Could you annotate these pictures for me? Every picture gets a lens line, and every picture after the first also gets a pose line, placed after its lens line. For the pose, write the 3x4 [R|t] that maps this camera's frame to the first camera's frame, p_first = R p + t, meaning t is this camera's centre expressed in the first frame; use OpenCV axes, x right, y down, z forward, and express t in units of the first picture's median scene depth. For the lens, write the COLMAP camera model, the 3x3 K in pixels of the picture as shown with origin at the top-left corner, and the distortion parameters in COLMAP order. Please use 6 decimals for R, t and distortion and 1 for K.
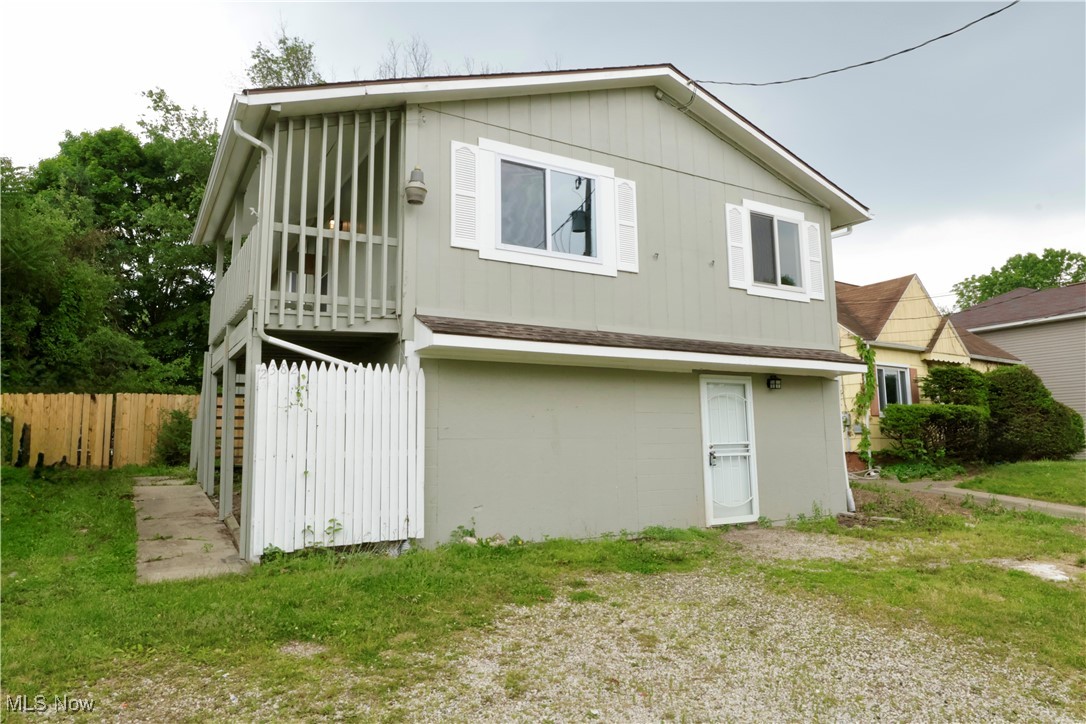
lens RADIAL K [[697.5, 0, 563.0], [0, 697.5, 358.3], [0, 0, 1]] dist [0.000572, 0.001198]
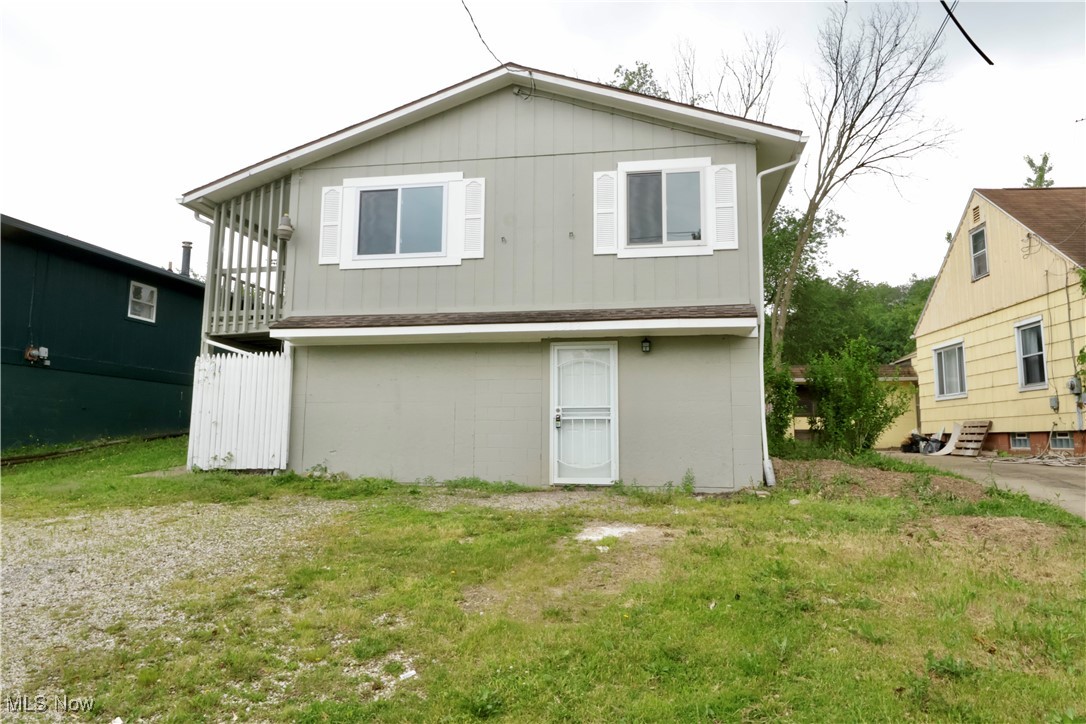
lens RADIAL K [[697.5, 0, 547.4], [0, 697.5, 356.7], [0, 0, 1]] dist [0.000572, 0.001198]
pose [[0.765651, -0.059315, -0.640515, 0.962685], [0.066246, 0.997716, -0.013206, 0.064417], [0.639835, -0.032321, 0.767832, 0.197072]]
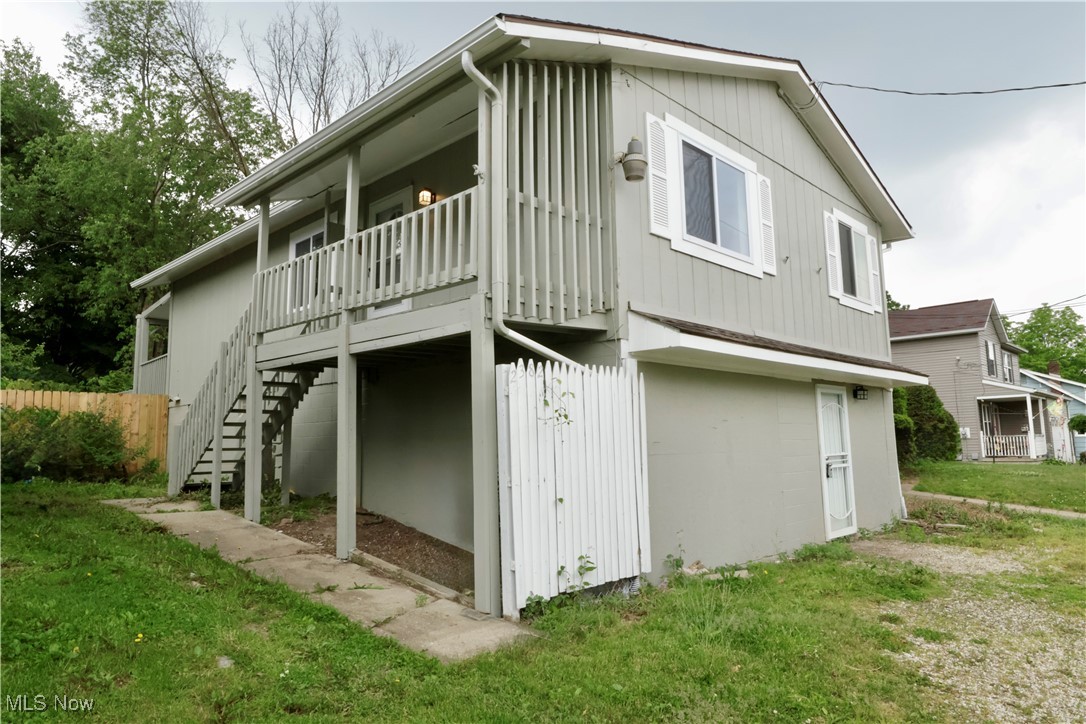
lens RADIAL K [[697.5, 0, 559.7], [0, 697.5, 355.7], [0, 0, 1]] dist [0.000572, 0.001198]
pose [[0.965518, 0.031226, 0.258456, -0.442064], [-0.029771, 0.999511, -0.009545, 0.004219], [-0.258628, 0.001521, 0.965976, 0.170237]]
